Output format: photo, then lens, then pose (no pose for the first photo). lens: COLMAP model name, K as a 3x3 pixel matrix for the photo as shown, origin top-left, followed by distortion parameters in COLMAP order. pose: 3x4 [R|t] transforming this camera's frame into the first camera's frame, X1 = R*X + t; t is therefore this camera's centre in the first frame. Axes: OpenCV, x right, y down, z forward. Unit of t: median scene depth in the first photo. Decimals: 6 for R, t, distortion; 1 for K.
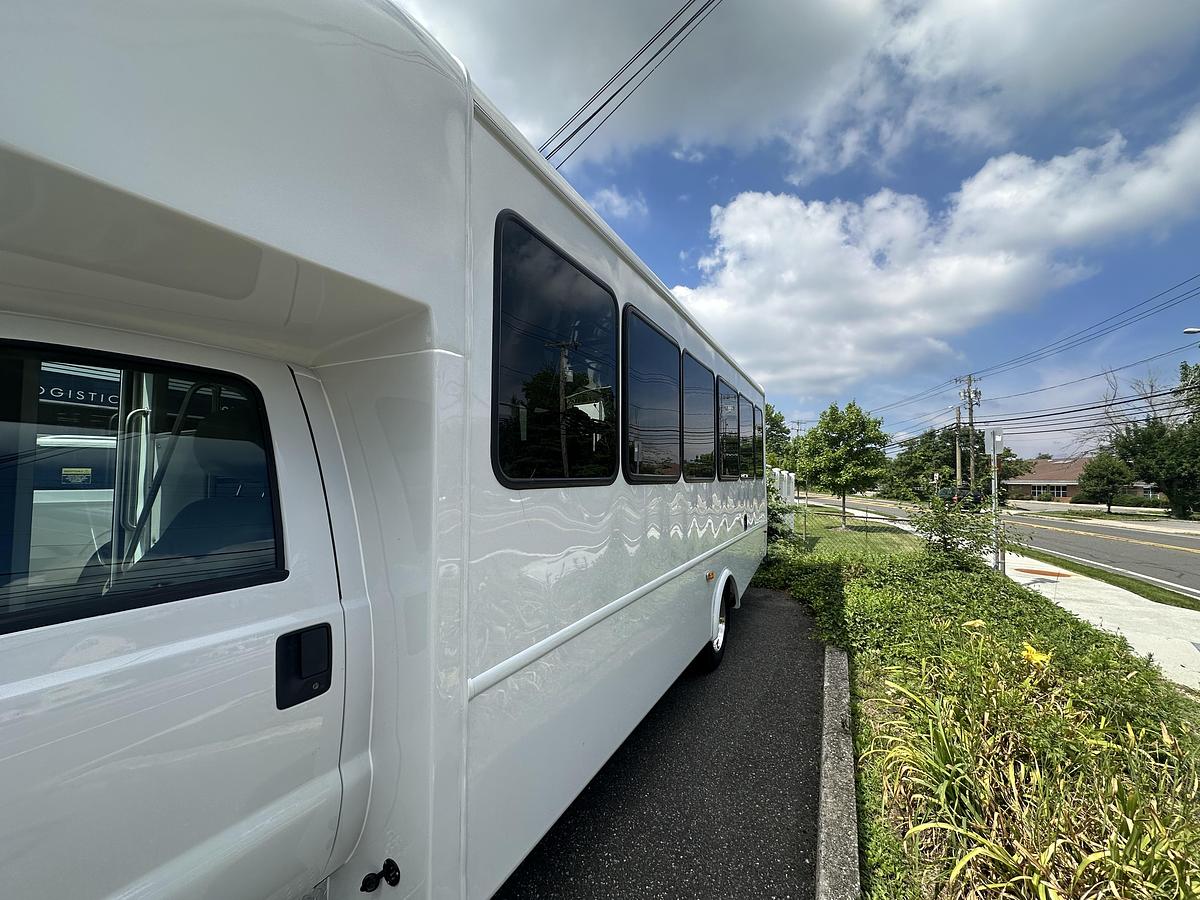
lens RADIAL K [[474.4, 0, 596.7], [0, 474.4, 454.9], [0, 0, 1]] dist [-0.002655, 0.000394]
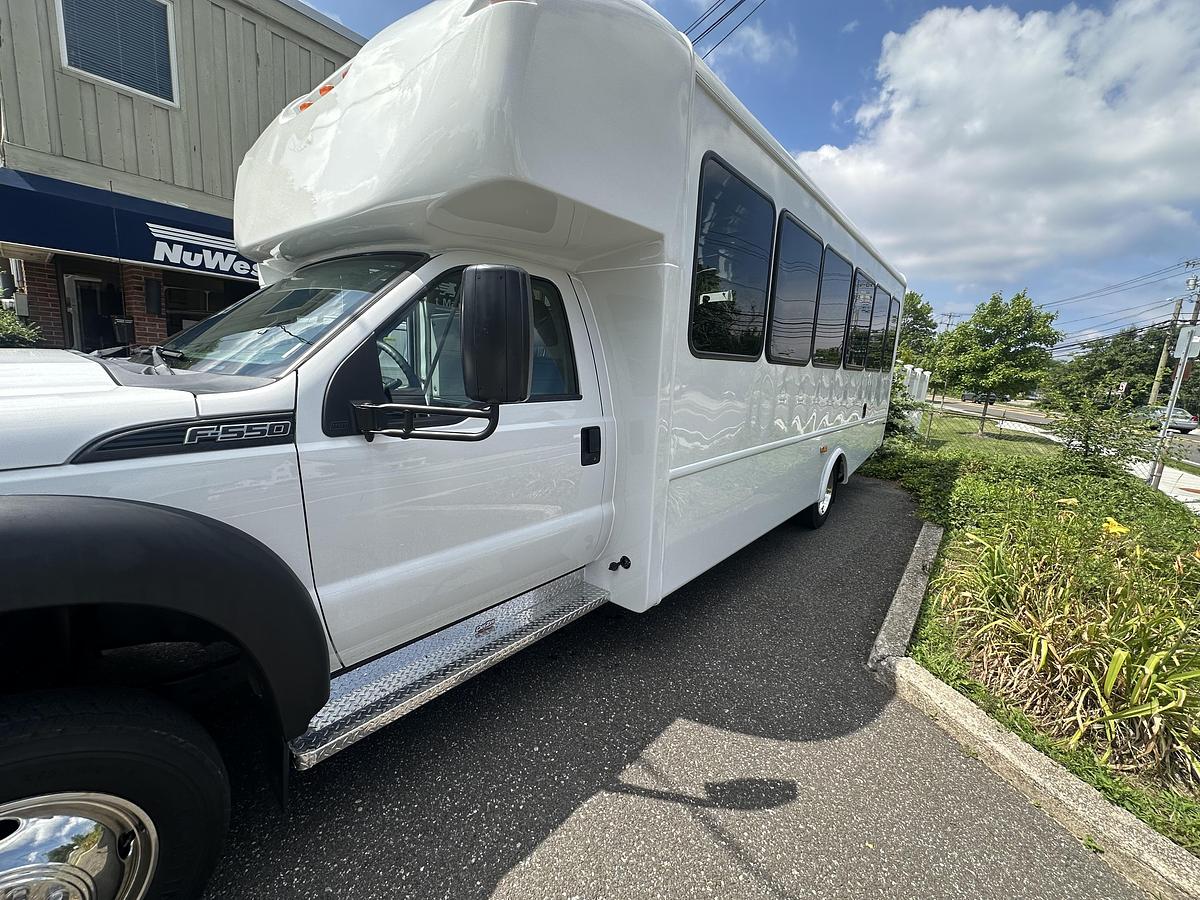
lens RADIAL K [[474.4, 0, 597.9], [0, 474.4, 450.8], [0, 0, 1]] dist [-0.002655, 0.000394]
pose [[0.975274, 0.079402, -0.206244, -0.014946], [-0.032338, 0.974456, 0.222239, 0.003478], [0.218622, -0.210074, 0.952929, -0.056010]]
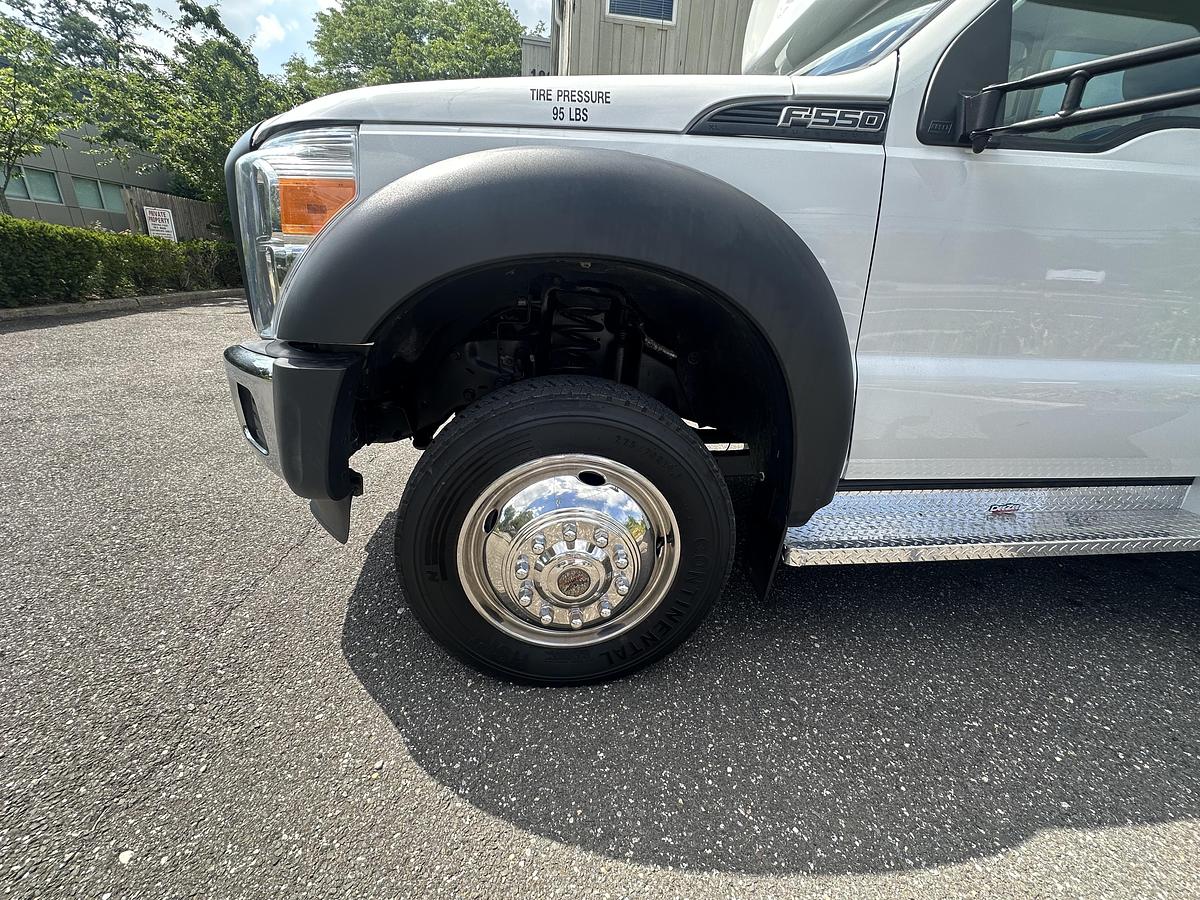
lens RADIAL K [[474.4, 0, 602.2], [0, 474.4, 450.0], [0, 0, 1]] dist [-0.002655, 0.000394]
pose [[0.559680, 0.288690, -0.776799, -0.043395], [0.004809, 0.936213, 0.351399, 0.036514], [0.828695, -0.200407, 0.522592, -0.059550]]
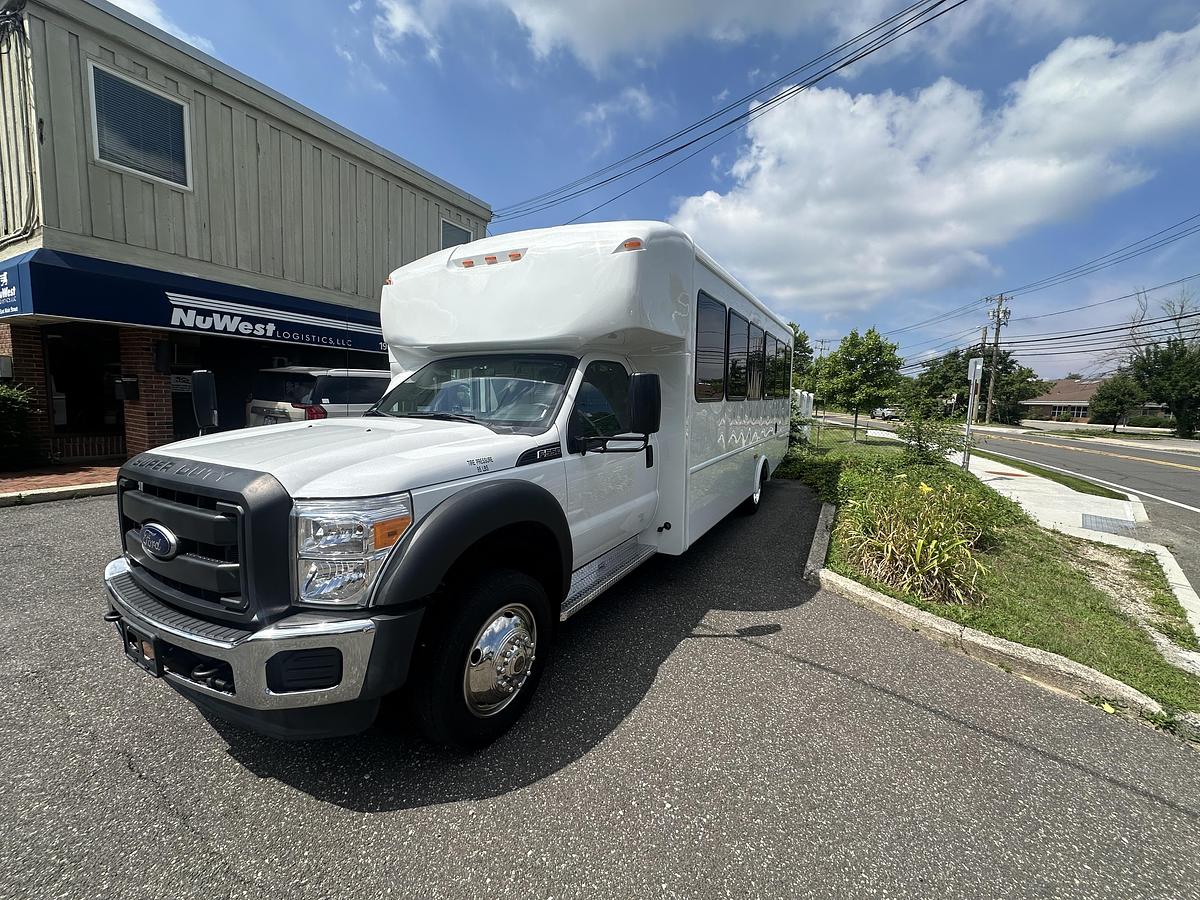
lens RADIAL K [[474.4, 0, 595.0], [0, 474.4, 454.1], [0, 0, 1]] dist [-0.002655, 0.000394]
pose [[0.999332, 0.007792, -0.035699, -0.063397], [-0.001657, 0.985659, 0.168742, -0.008382], [0.036502, -0.168570, 0.985014, -0.158364]]
